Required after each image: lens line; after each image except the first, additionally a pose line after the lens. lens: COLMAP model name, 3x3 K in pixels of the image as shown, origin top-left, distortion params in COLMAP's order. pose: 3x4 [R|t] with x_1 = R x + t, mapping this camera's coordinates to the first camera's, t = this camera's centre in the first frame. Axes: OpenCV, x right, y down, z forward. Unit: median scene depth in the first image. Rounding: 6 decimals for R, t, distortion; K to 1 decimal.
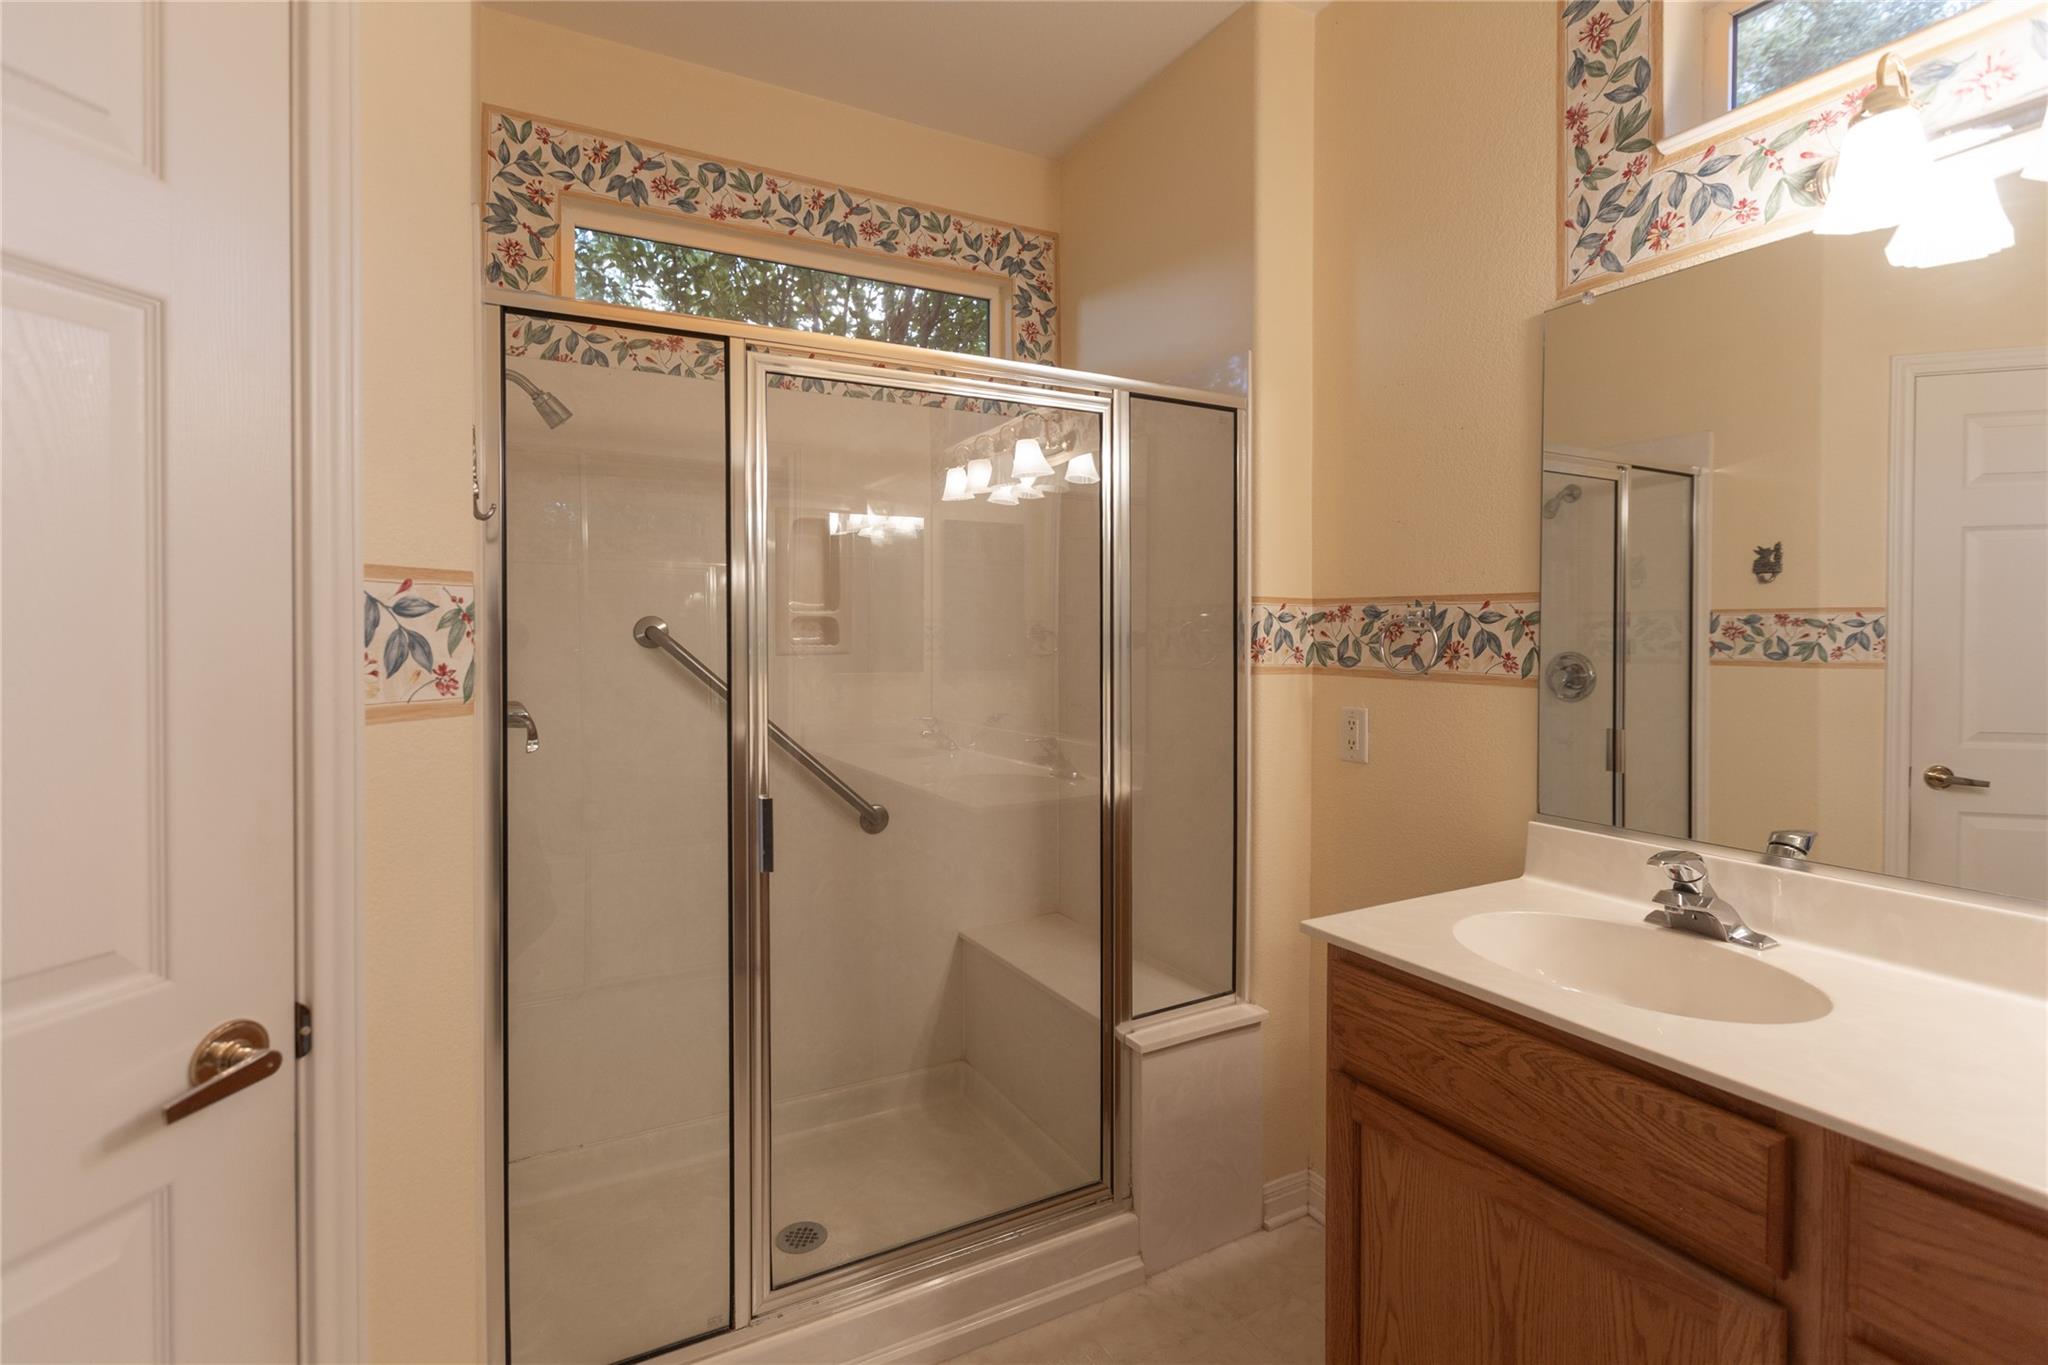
lens RADIAL K [[928.2, 0, 994.4], [0, 928.2, 647.7], [0, 0, 1]] dist [0.004935, -0.002582]
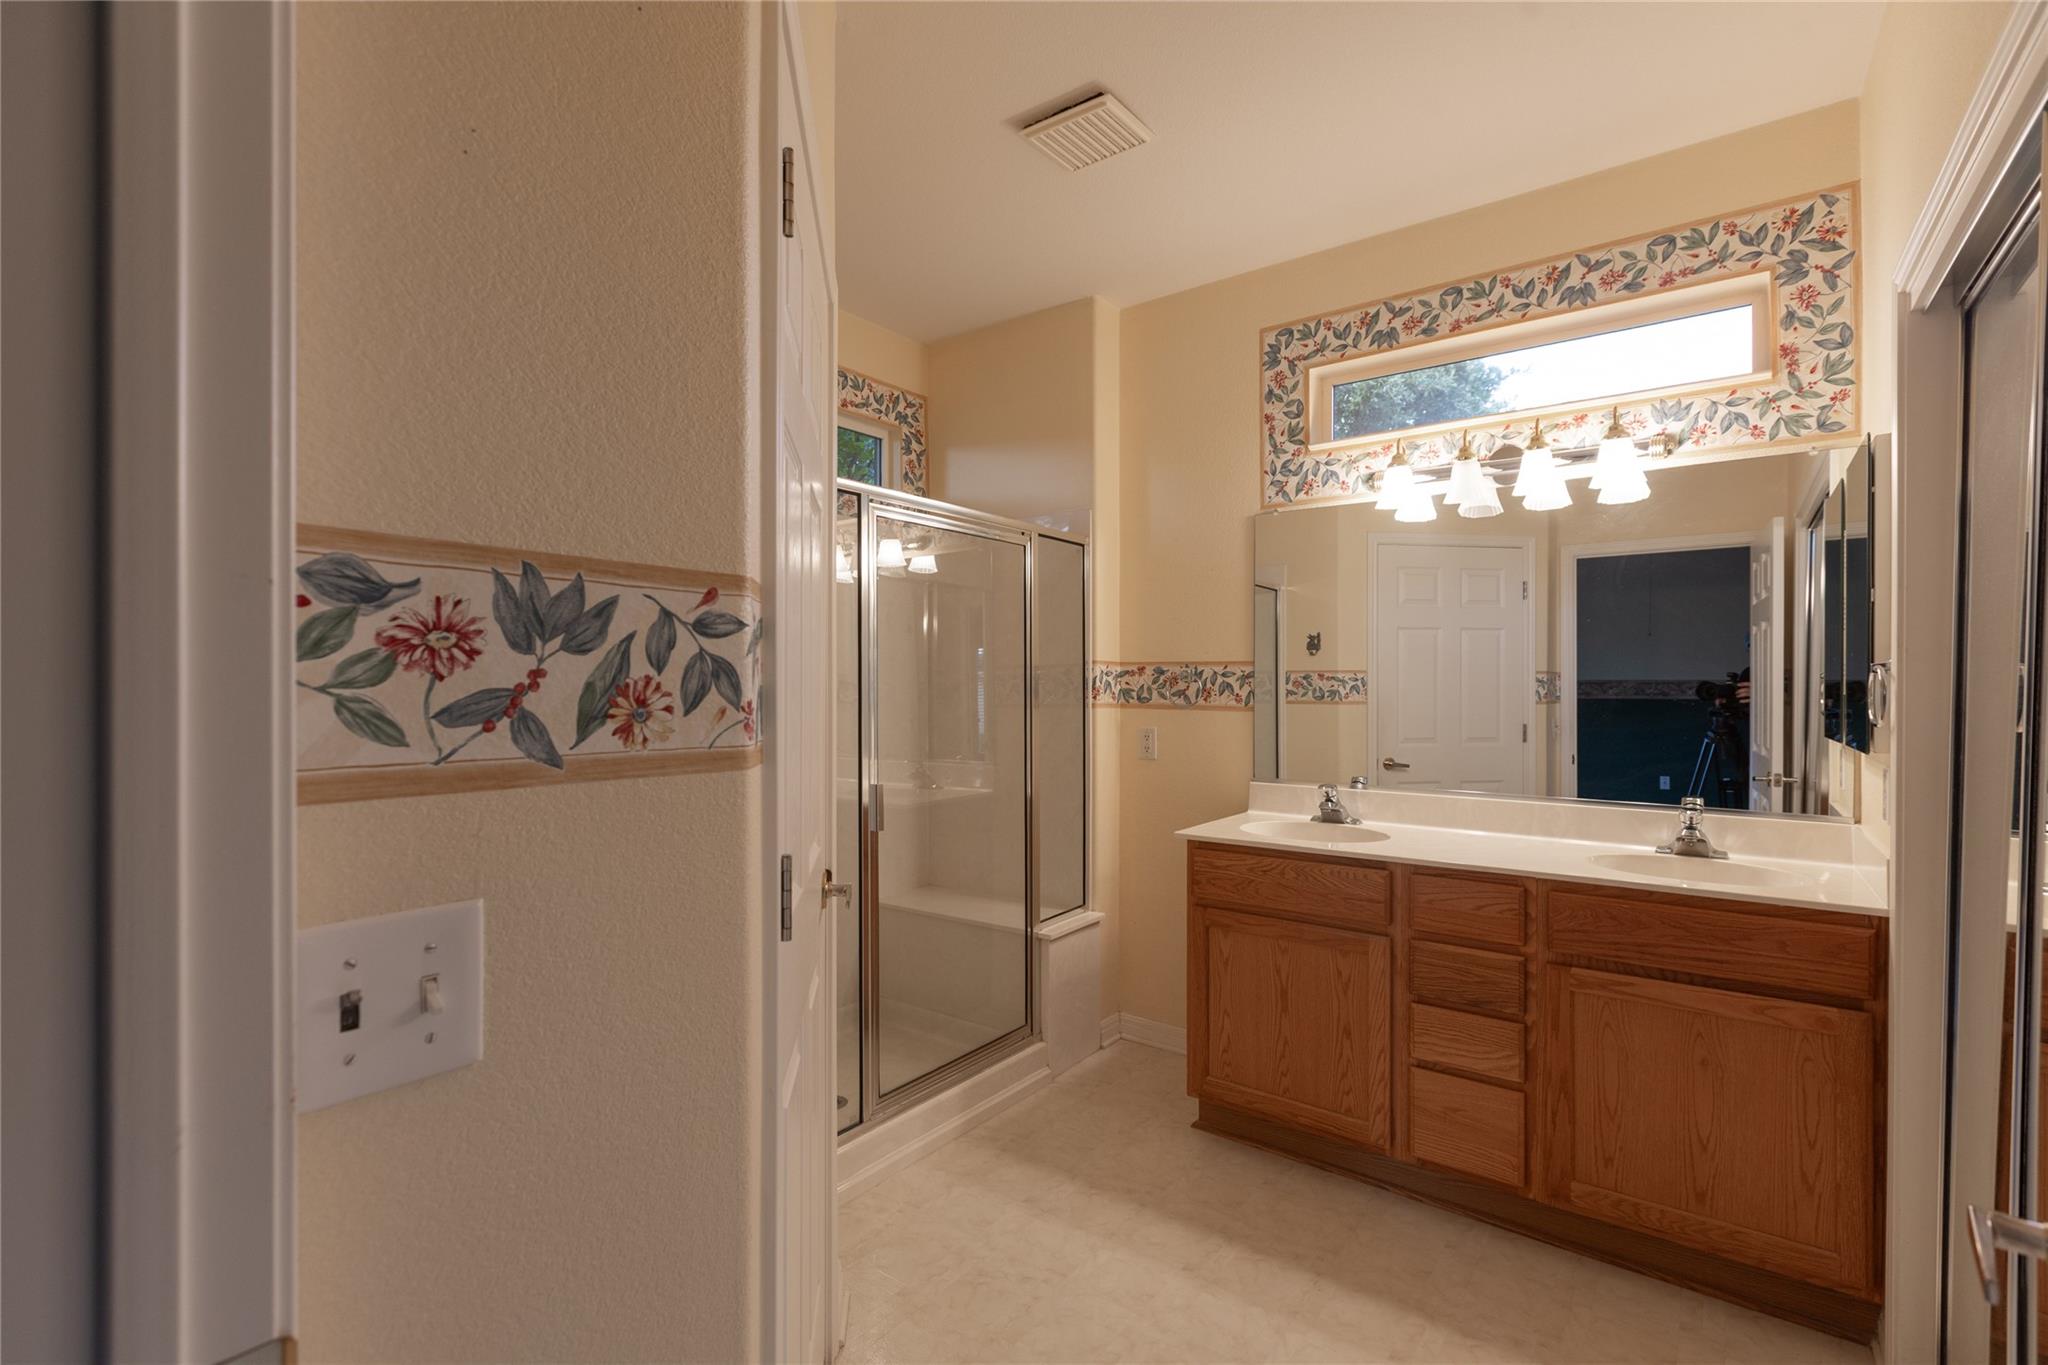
lens RADIAL K [[928.2, 0, 1013.3], [0, 928.2, 691.3], [0, 0, 1]] dist [0.004935, -0.002582]
pose [[0.899783, -0.000203, 0.436338, -0.598089], [0.005631, 0.999922, -0.011147, 0.017808], [-0.436301, 0.012487, 0.899714, -0.433086]]
